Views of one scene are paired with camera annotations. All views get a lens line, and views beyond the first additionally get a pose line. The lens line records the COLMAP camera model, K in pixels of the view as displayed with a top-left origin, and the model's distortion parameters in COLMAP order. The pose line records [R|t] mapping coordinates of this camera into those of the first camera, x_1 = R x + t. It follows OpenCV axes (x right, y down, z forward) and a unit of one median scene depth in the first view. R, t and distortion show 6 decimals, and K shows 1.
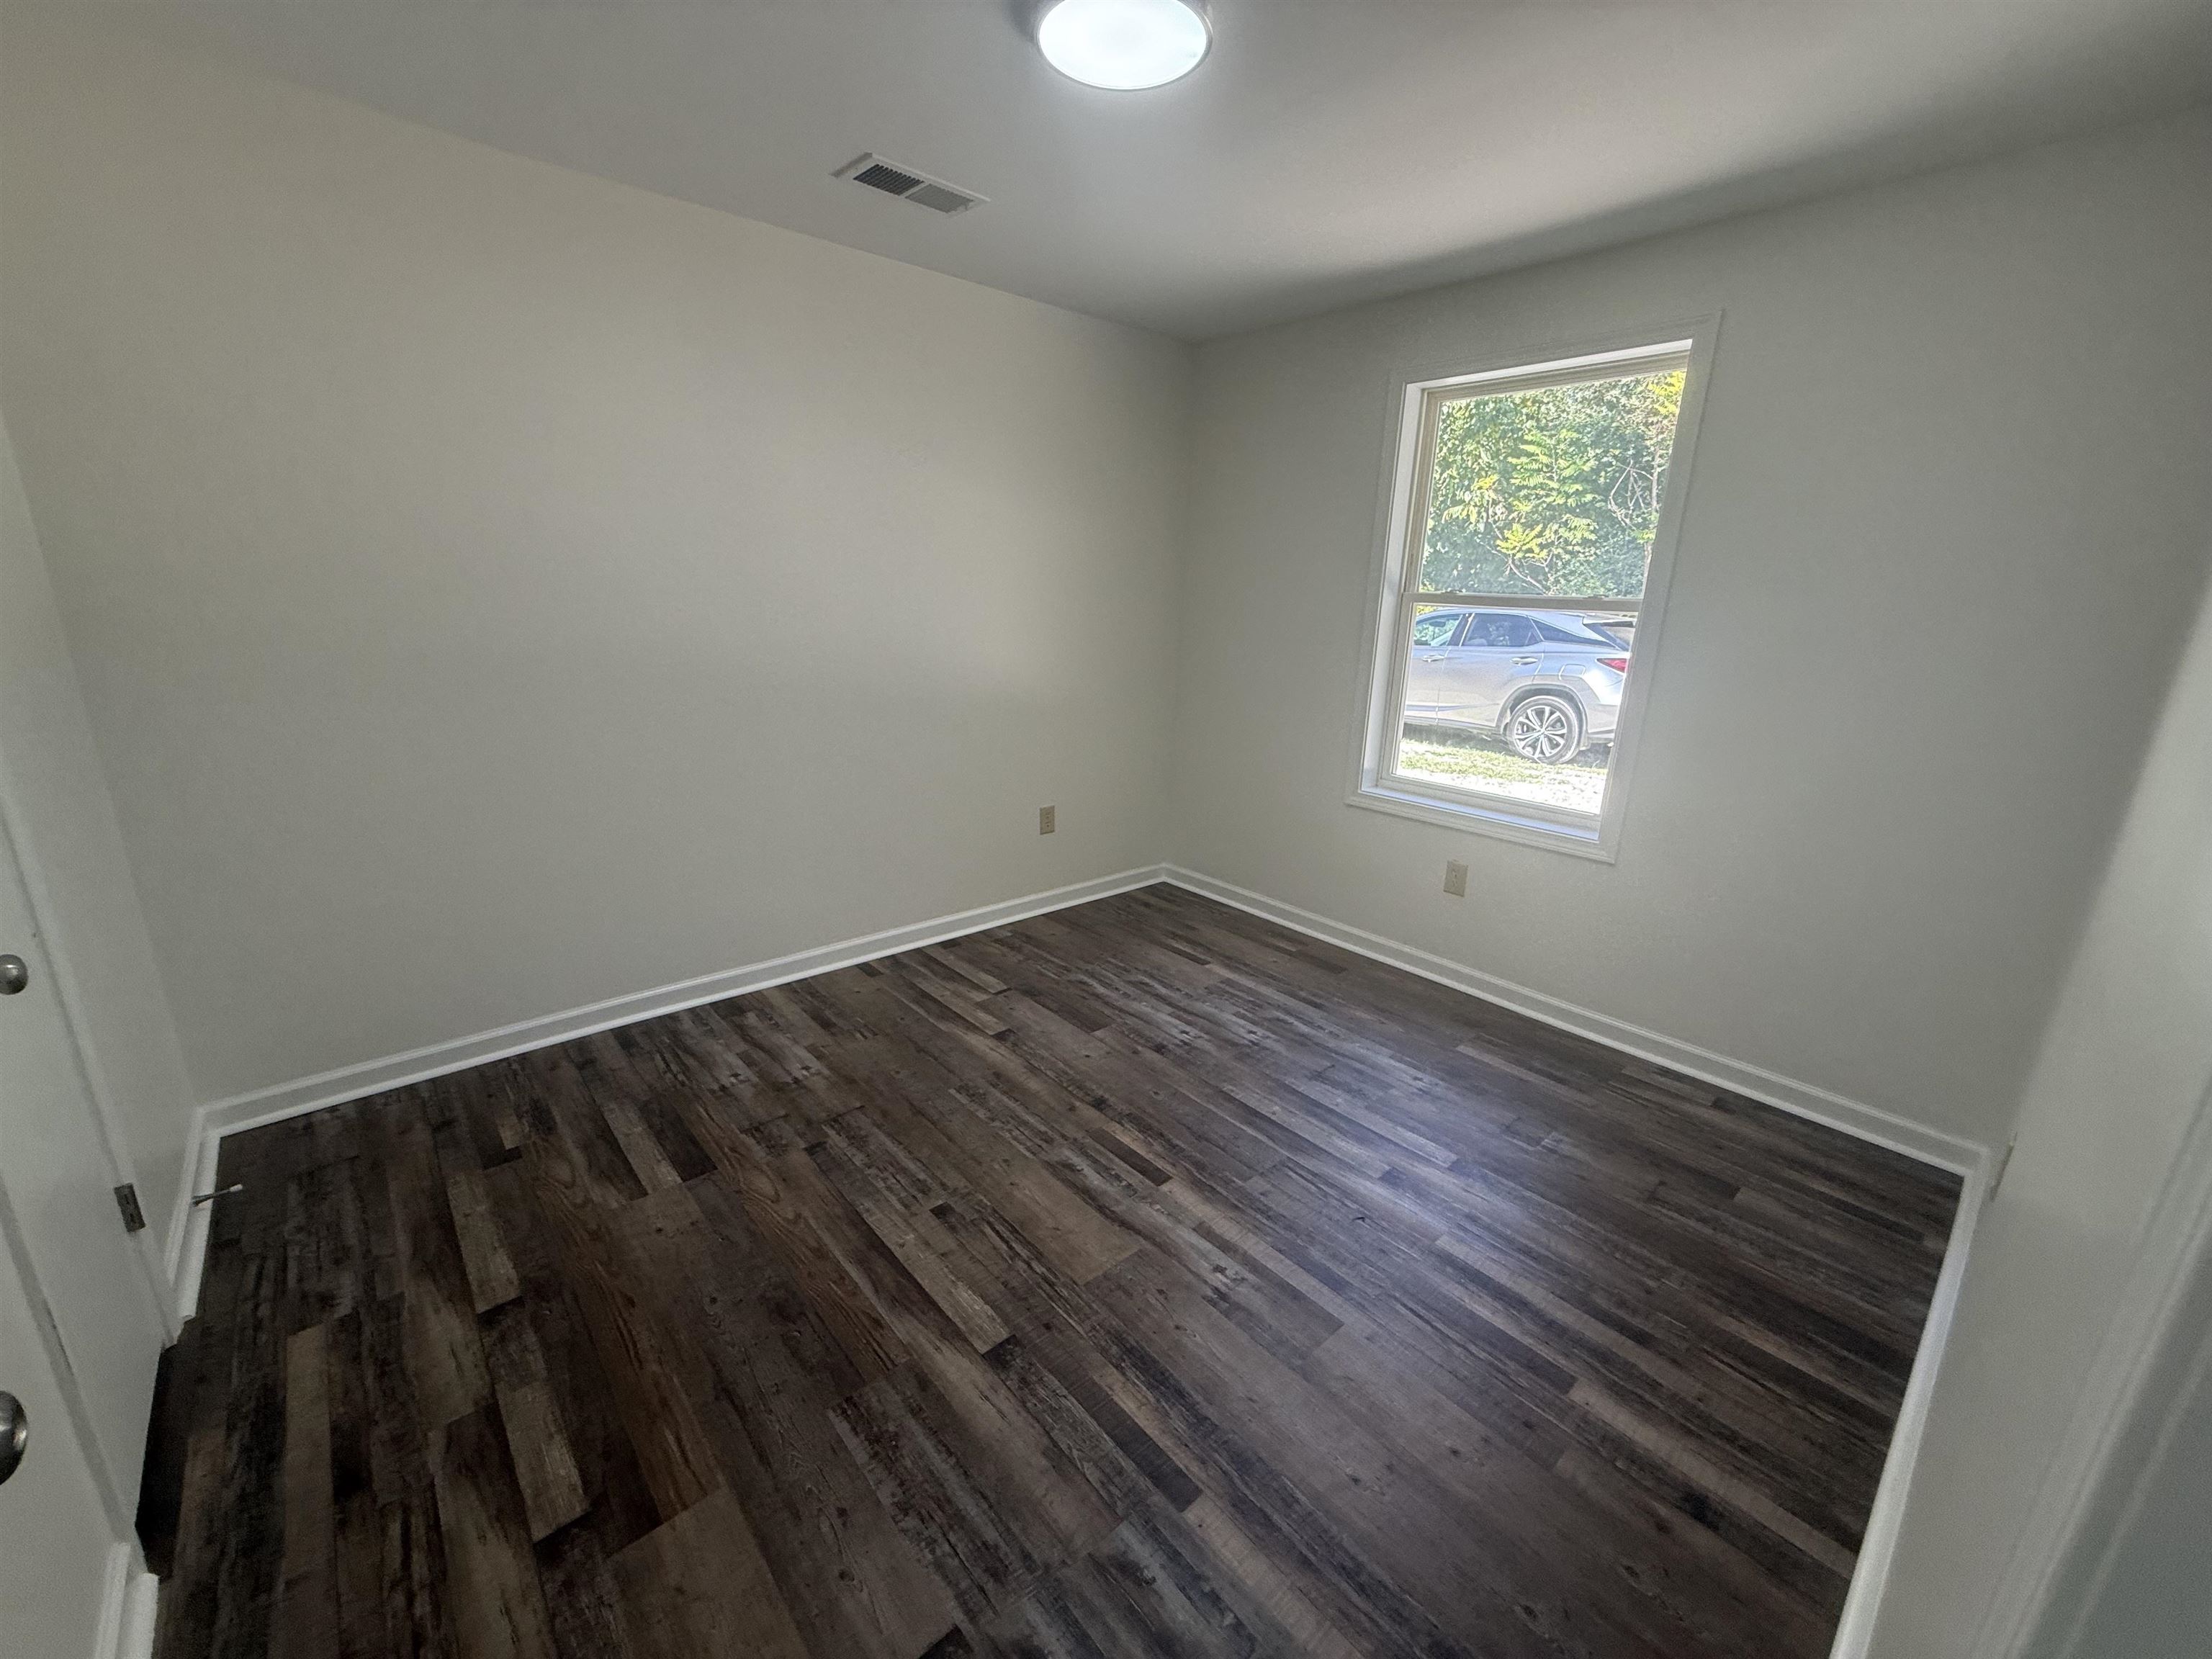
lens RADIAL K [[879.0, 0, 1094.7], [0, 879.0, 839.6], [0, 0, 1]] dist [-0.000508, 0.000028]
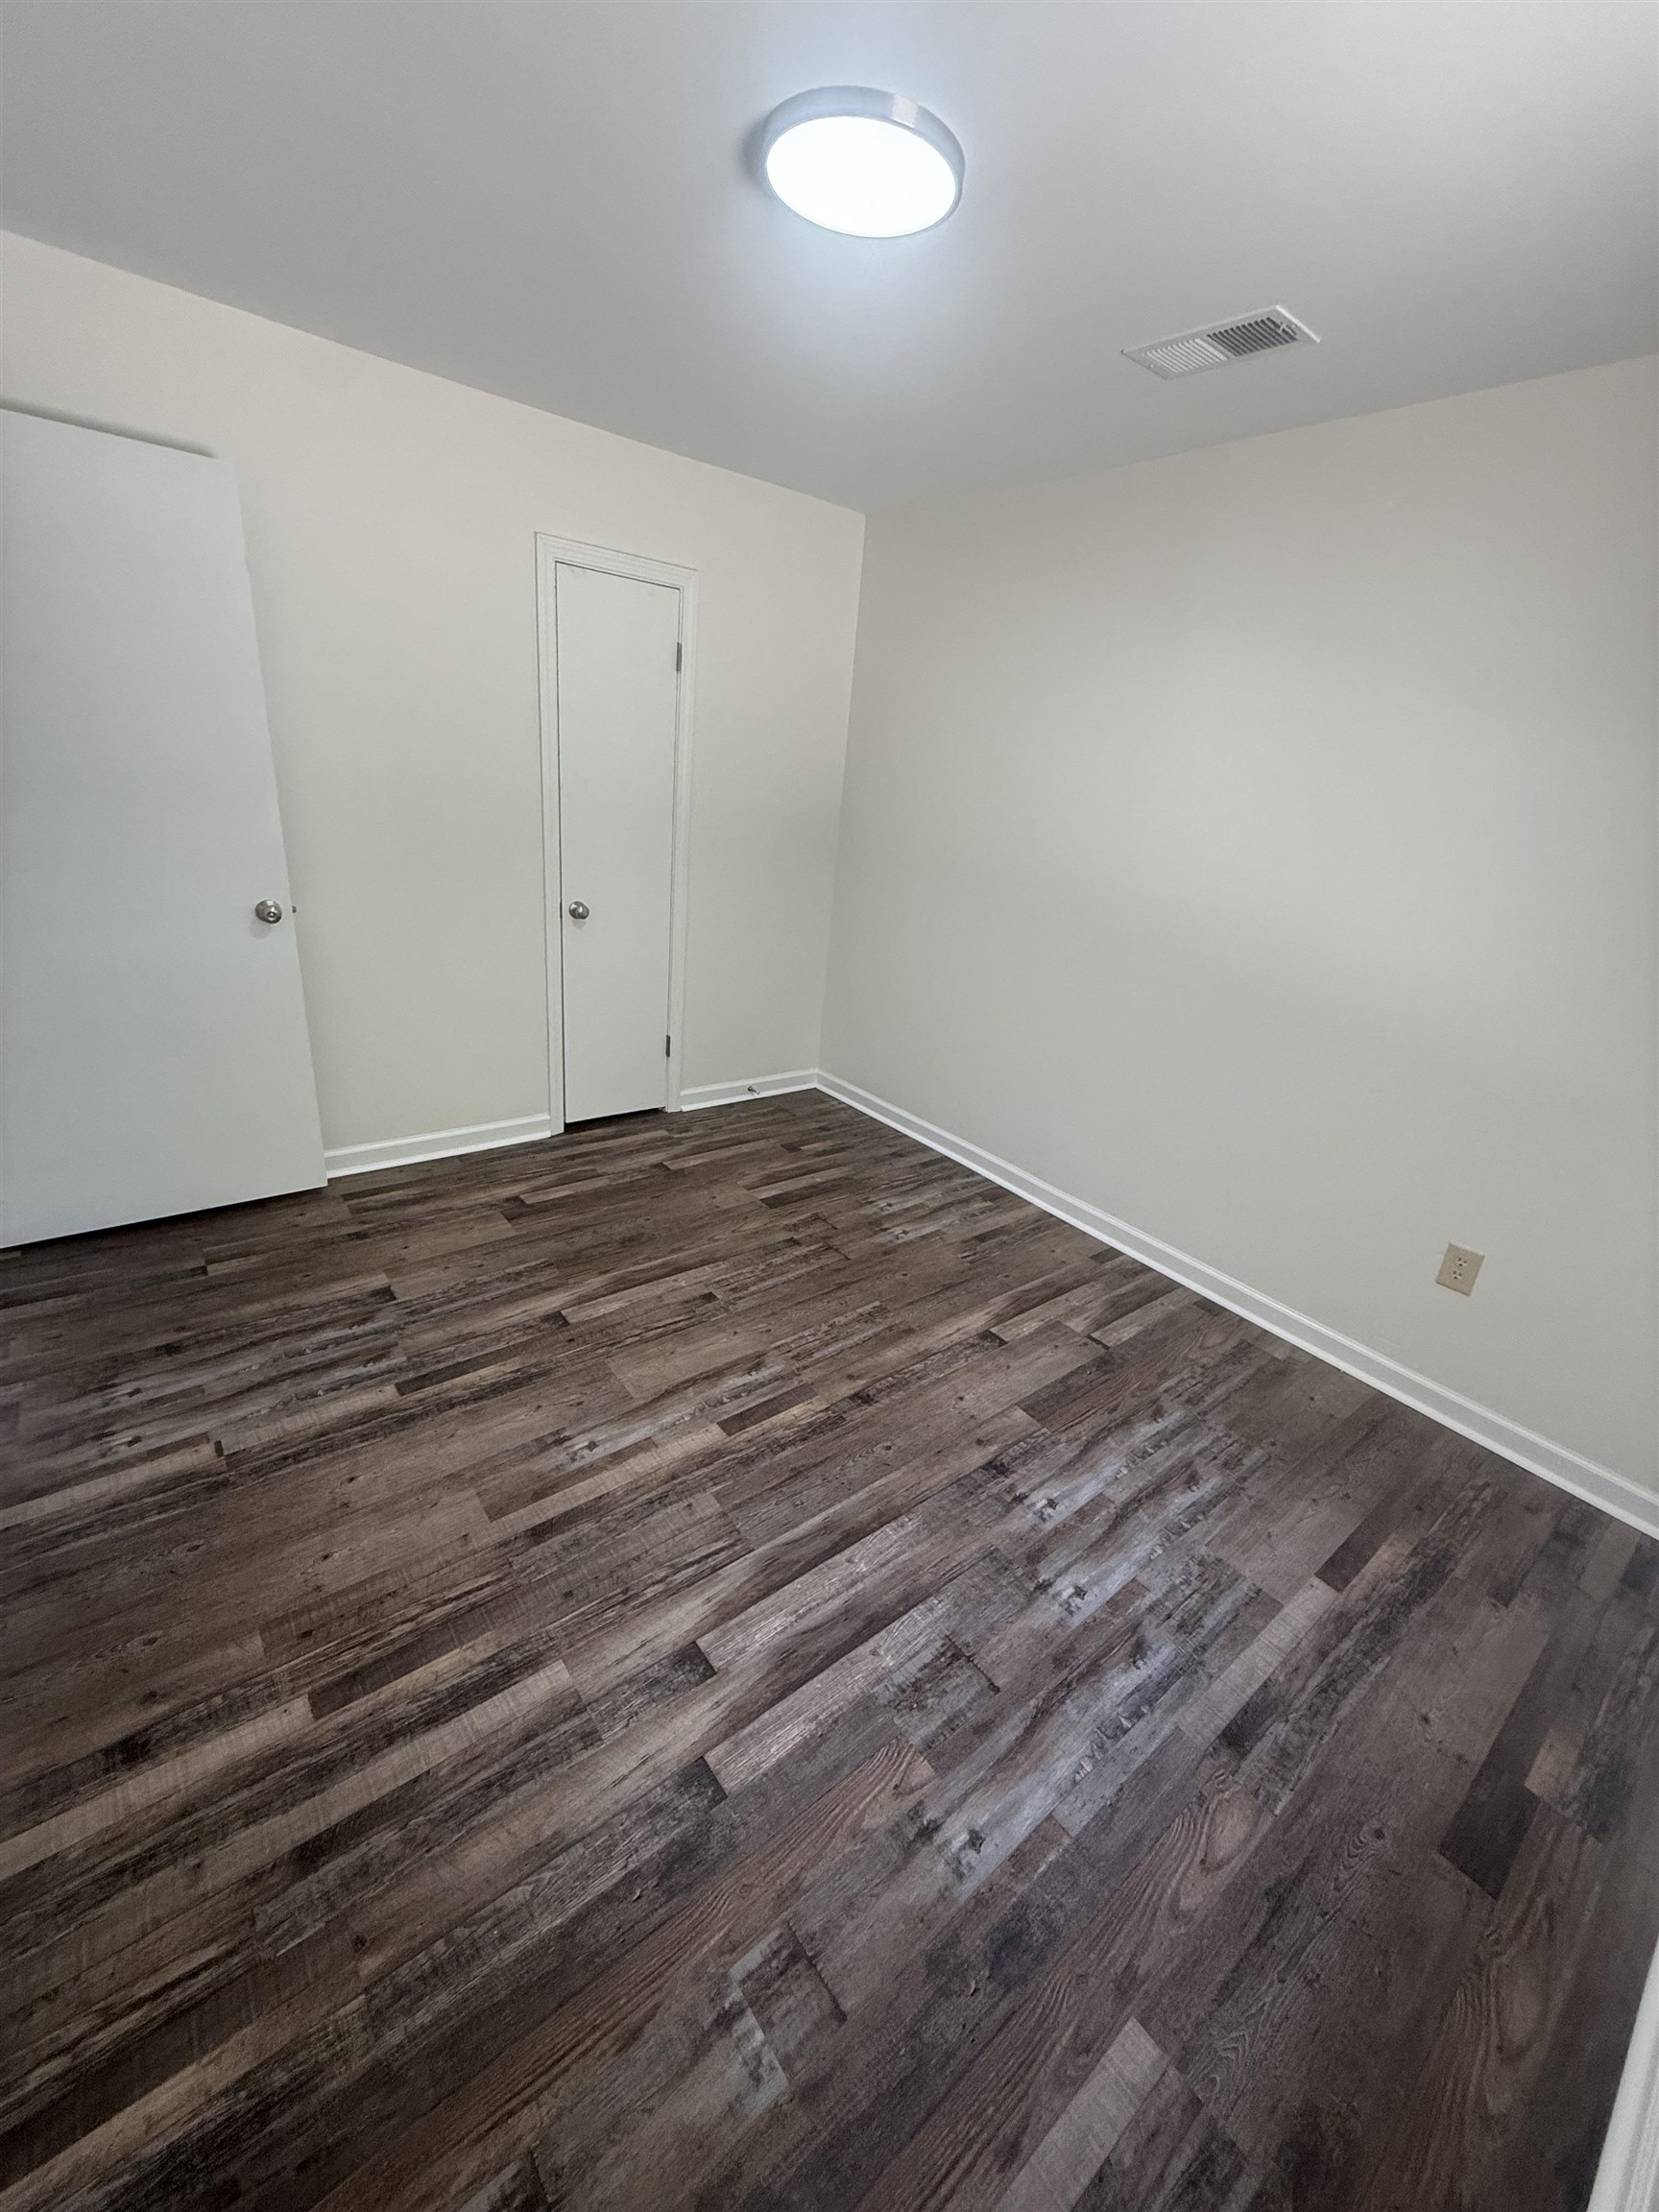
lens RADIAL K [[879.0, 0, 824.4], [0, 879.0, 1105.7], [0, 0, 1]] dist [-0.000508, 0.000028]
pose [[-0.043291, 0.333518, -0.941749, 0.818900], [-0.368546, 0.870820, 0.325340, -0.257262], [0.928601, 0.361162, 0.085218, 0.851168]]
